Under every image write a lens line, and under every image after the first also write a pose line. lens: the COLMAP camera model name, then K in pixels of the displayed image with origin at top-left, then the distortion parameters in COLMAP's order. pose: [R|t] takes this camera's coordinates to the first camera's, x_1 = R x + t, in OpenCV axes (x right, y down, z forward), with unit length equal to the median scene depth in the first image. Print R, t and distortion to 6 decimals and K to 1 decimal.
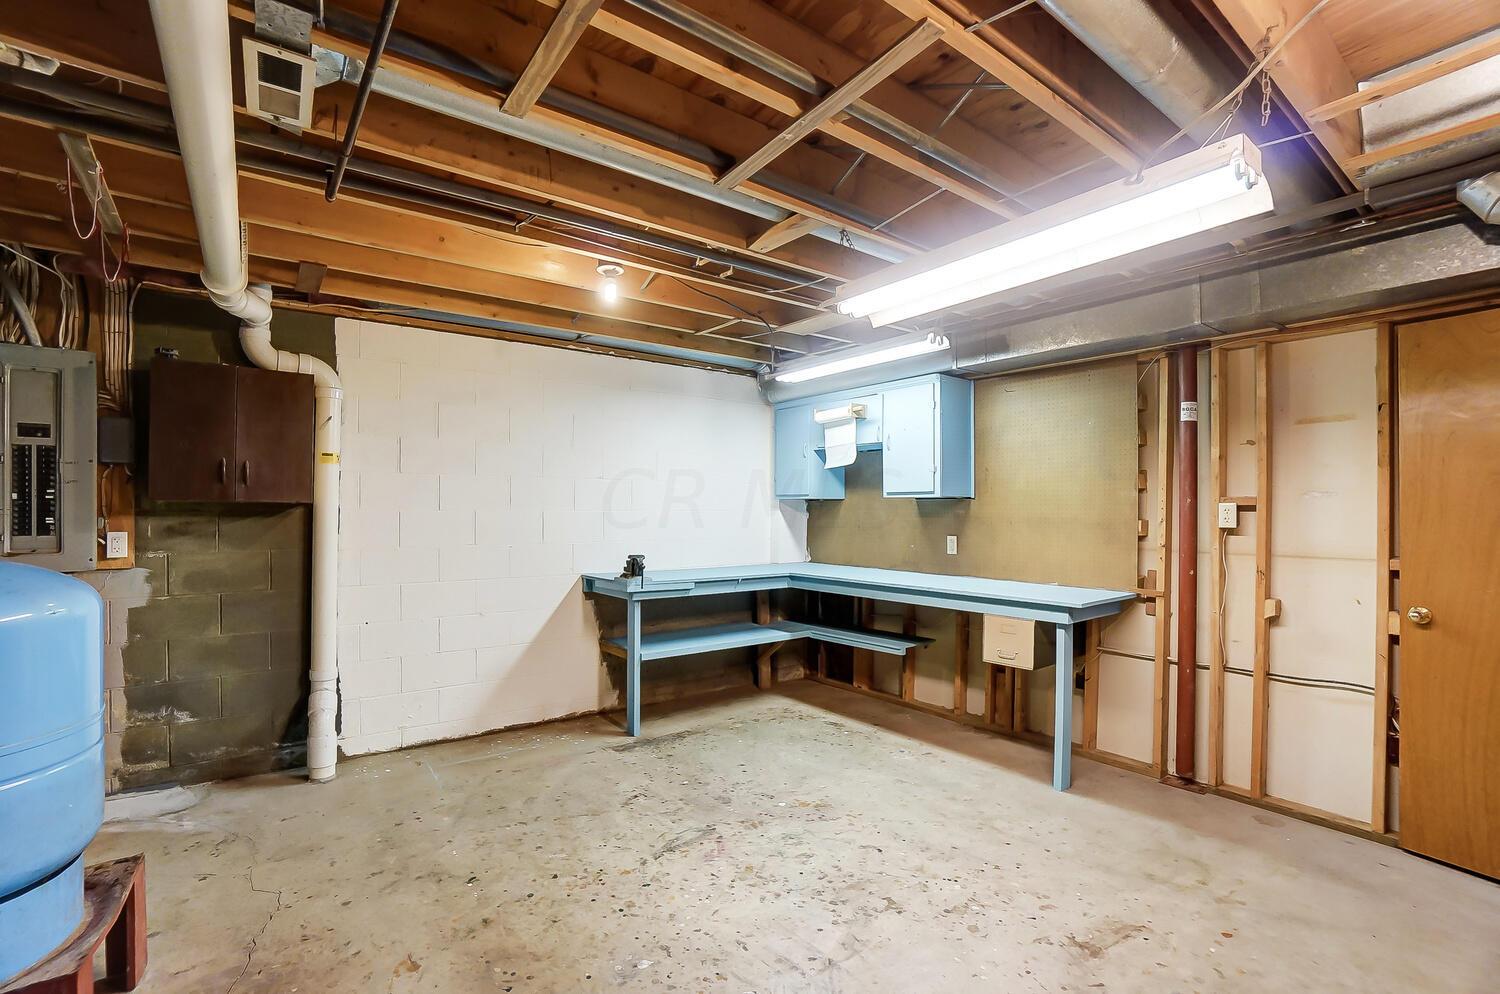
lens RADIAL K [[658.4, 0, 739.2], [0, 658.4, 512.9], [0, 0, 1]] dist [-0.072285, 0.028136]
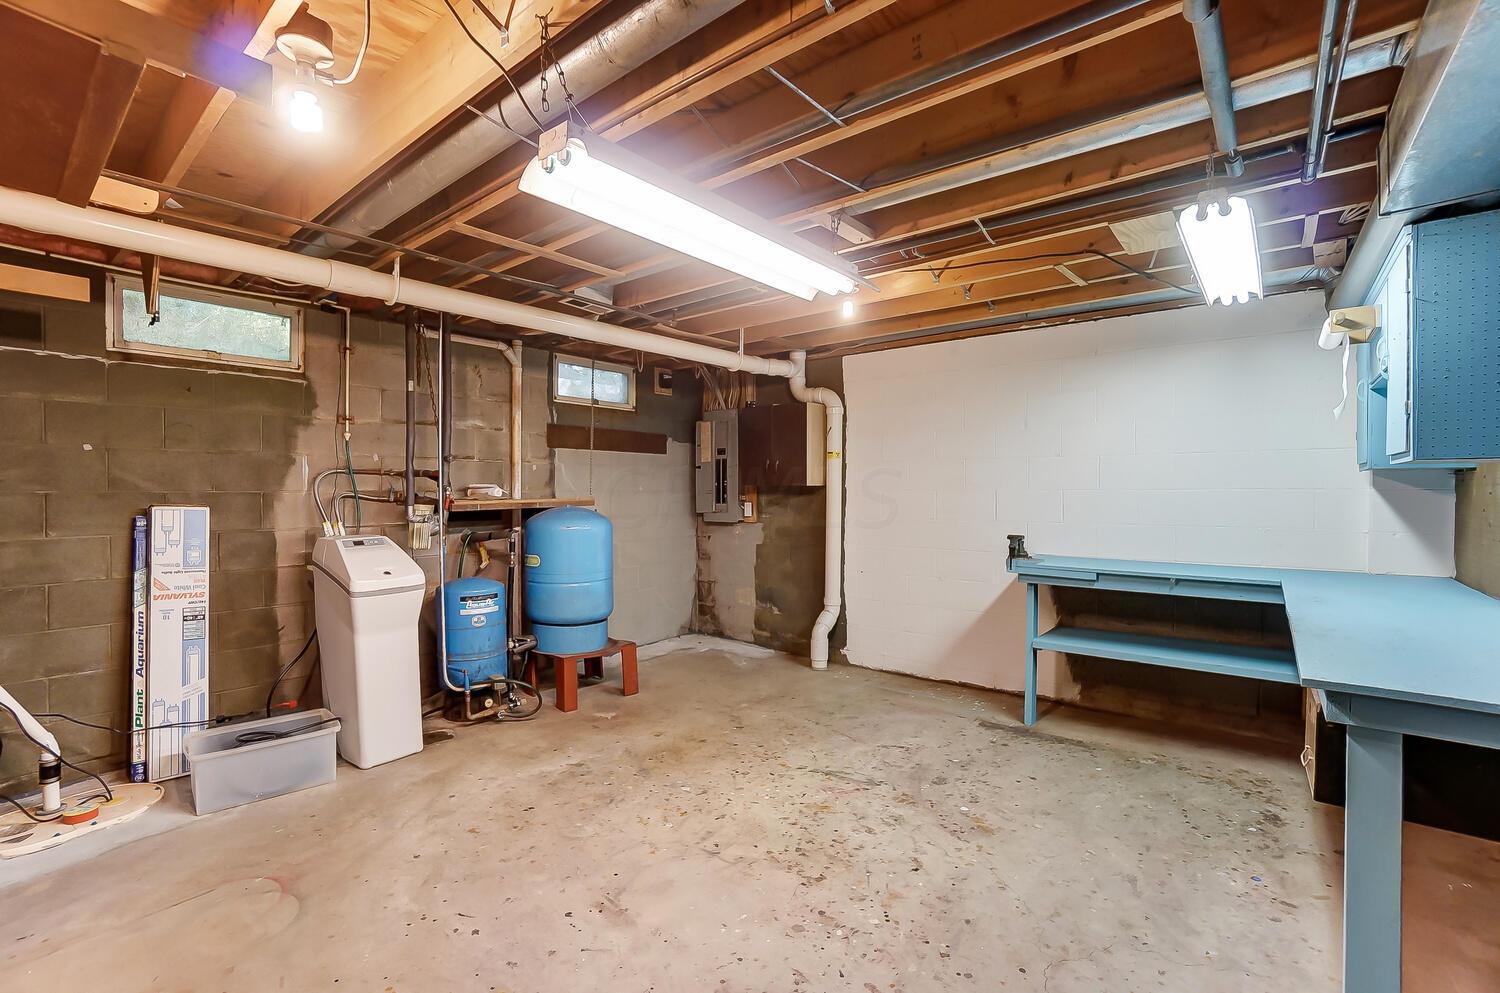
lens RADIAL K [[658.4, 0, 739.2], [0, 658.4, 512.4], [0, 0, 1]] dist [-0.072285, 0.028136]
pose [[0.251814, 0.027170, -0.967394, 0.843074], [-0.002303, 0.999620, 0.027476, 0.005493], [0.967773, -0.004691, 0.251781, 0.457544]]
